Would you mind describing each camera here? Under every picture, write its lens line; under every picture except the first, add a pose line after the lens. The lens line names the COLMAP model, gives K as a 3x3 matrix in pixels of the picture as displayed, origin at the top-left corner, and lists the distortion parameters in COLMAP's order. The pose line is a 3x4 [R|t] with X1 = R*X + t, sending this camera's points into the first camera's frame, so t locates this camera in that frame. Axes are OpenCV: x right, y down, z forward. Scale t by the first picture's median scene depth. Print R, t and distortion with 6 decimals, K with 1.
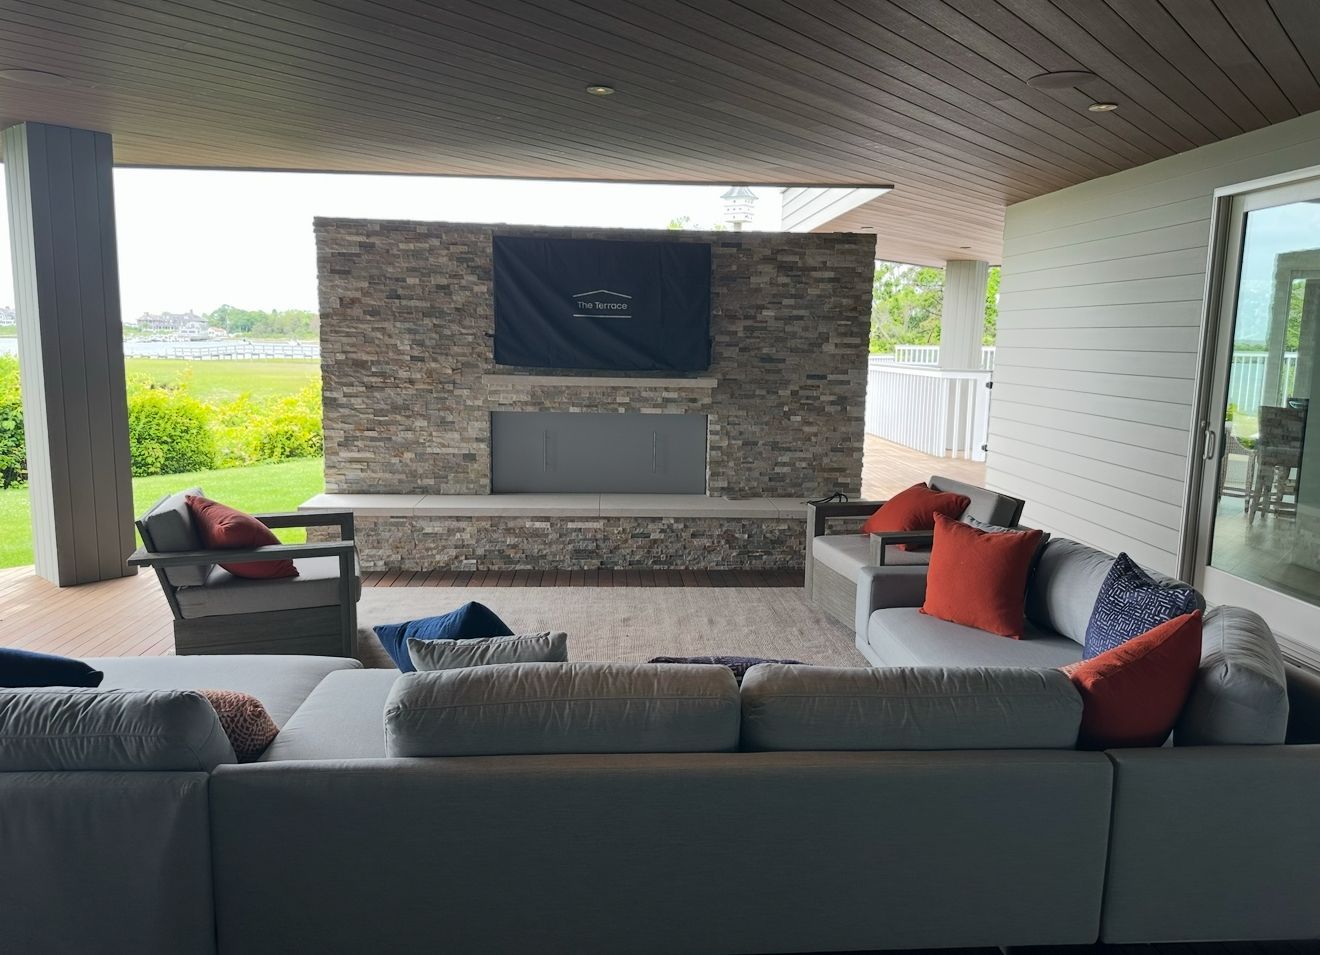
lens RADIAL K [[913.9, 0, 660.0], [0, 913.9, 477.5], [0, 0, 1]] dist [0.136985, -0.181730]
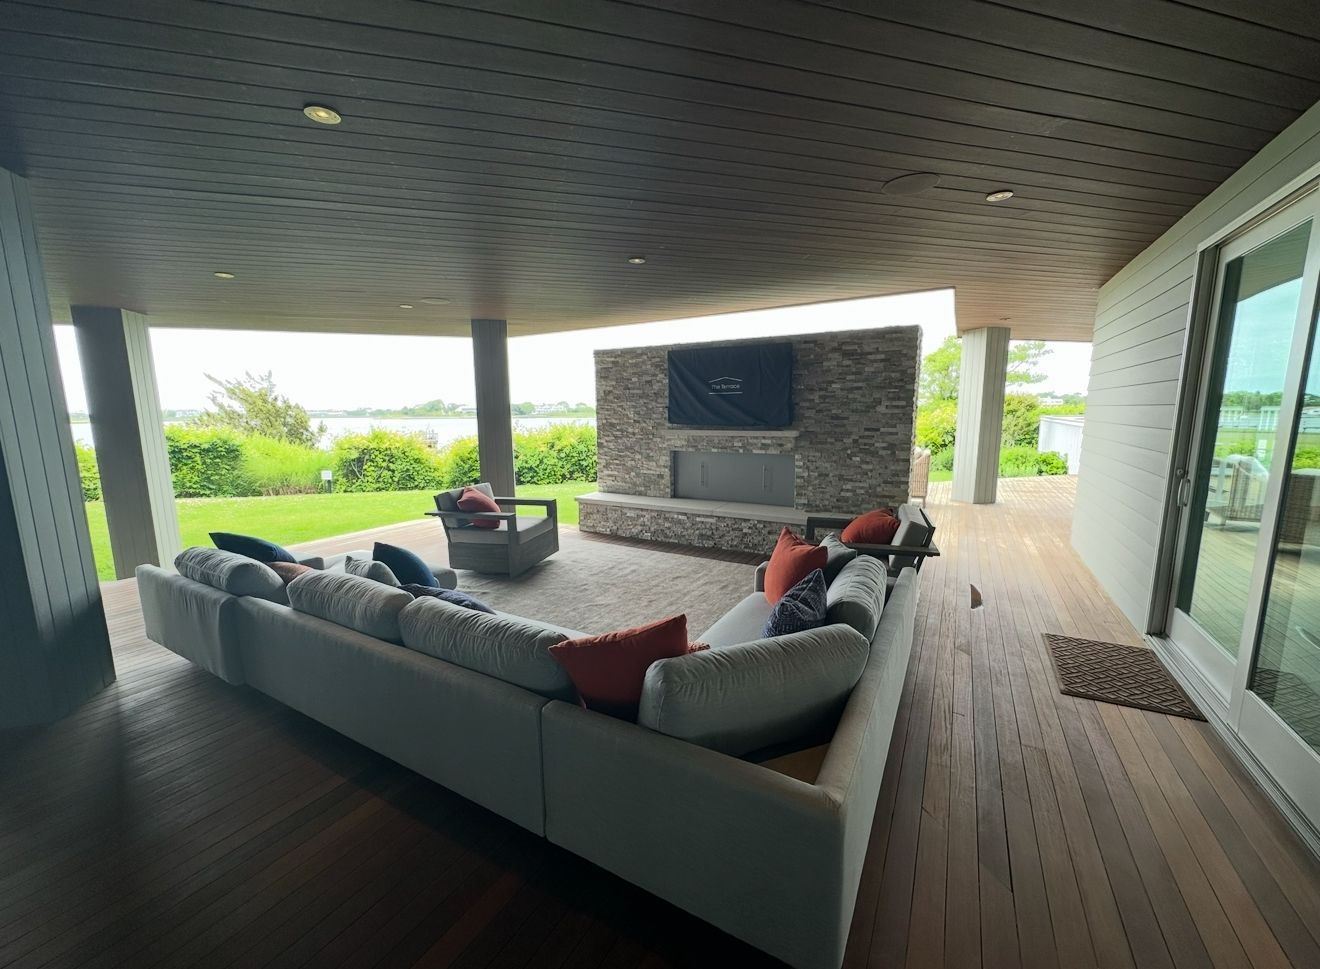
lens RADIAL K [[520.9, 0, 658.3], [0, 520.9, 491.5], [0, 0, 1]] dist [0.000008, 0.000013]
pose [[0.832395, 0.058263, -0.551112, 0.350378], [-0.058705, 0.998133, 0.016854, -0.009523], [0.551065, 0.018324, 0.834261, 0.160848]]
